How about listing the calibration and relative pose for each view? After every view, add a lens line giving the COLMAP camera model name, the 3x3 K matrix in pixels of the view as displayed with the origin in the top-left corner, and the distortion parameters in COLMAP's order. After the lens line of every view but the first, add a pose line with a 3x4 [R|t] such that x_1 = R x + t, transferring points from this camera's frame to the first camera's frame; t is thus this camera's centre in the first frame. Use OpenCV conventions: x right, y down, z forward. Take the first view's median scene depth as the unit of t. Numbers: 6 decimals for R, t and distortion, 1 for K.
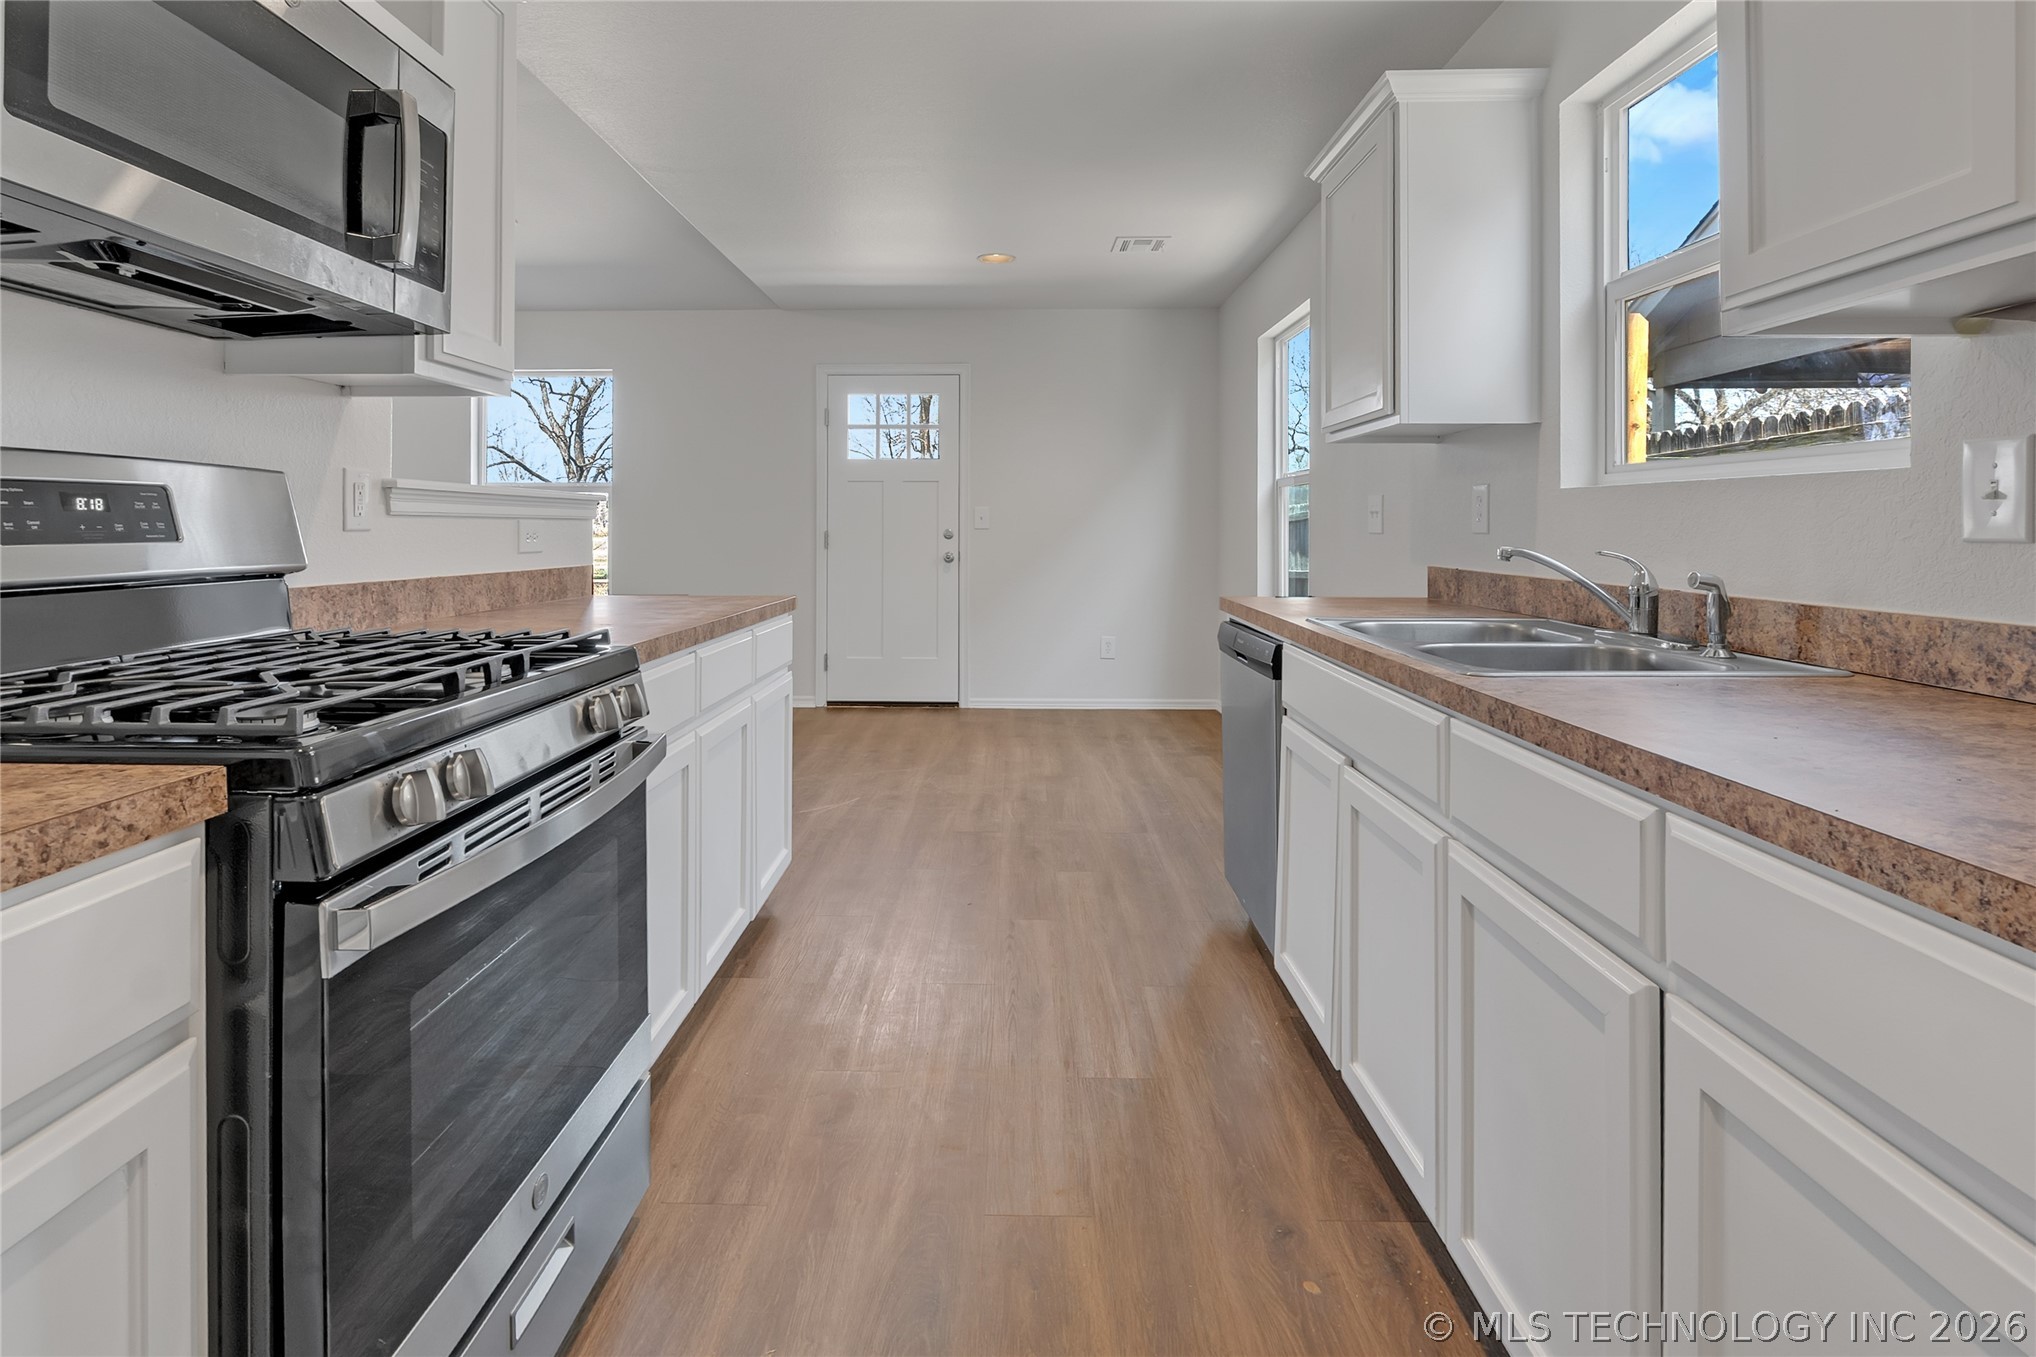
lens RADIAL K [[1012.9, 0, 947.6], [0, 1012.9, 513.8], [0, 0, 1]] dist [-0.006979, -0.000003]
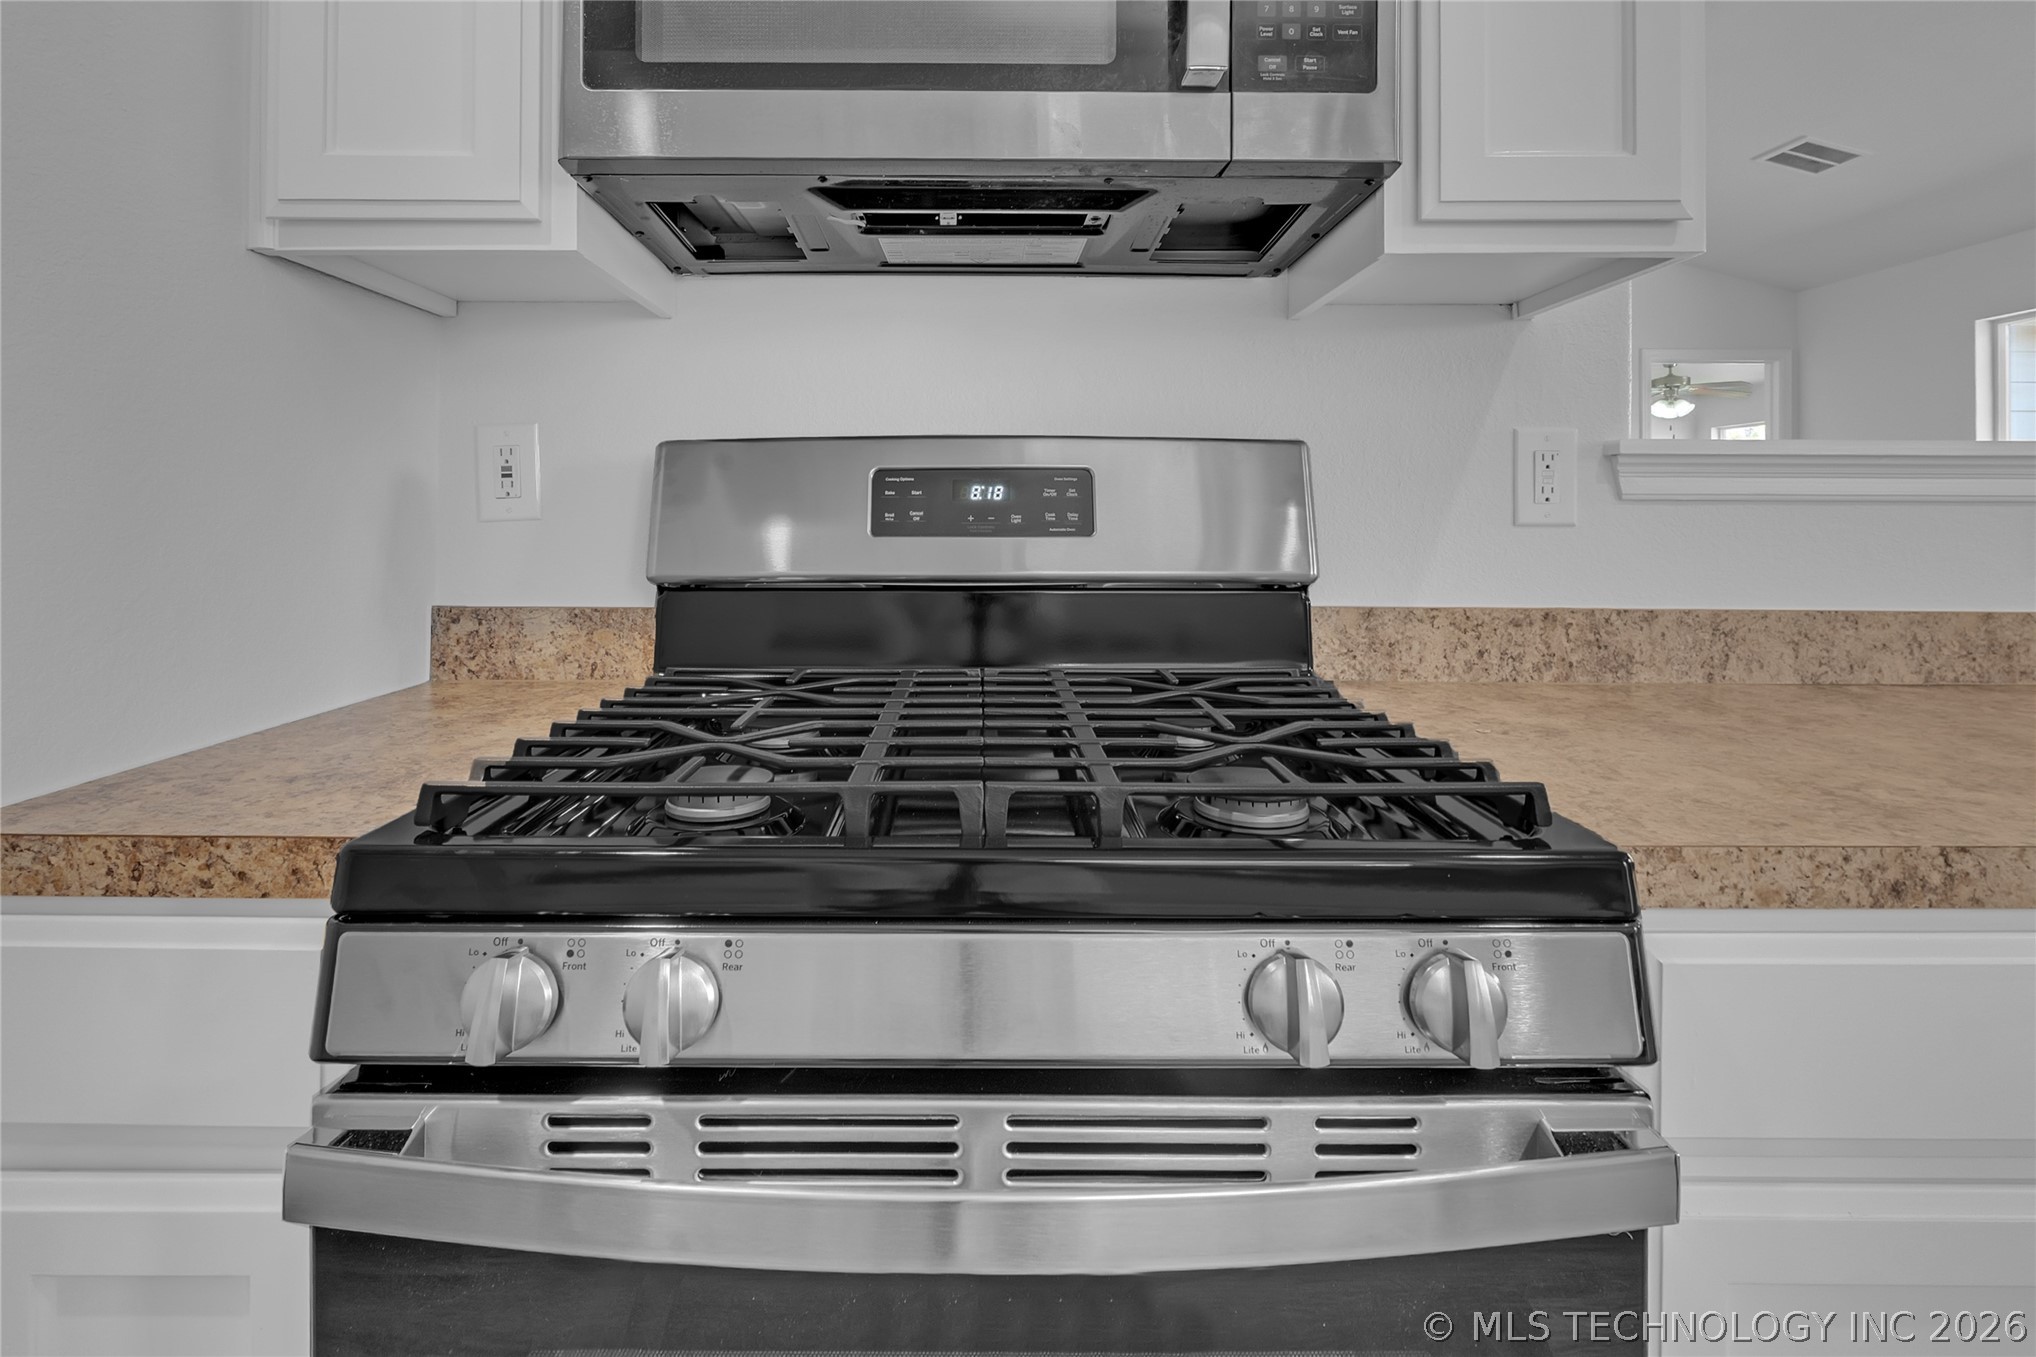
lens RADIAL K [[1012.9, 0, 947.6], [0, 1012.9, 513.8], [0, 0, 1]] dist [-0.006979, -0.000003]
pose [[0.067499, -0.003347, -0.997714, 0.036020], [0.009785, 0.999949, -0.002693, 0.010454], [0.997671, -0.009581, 0.067528, 0.844118]]
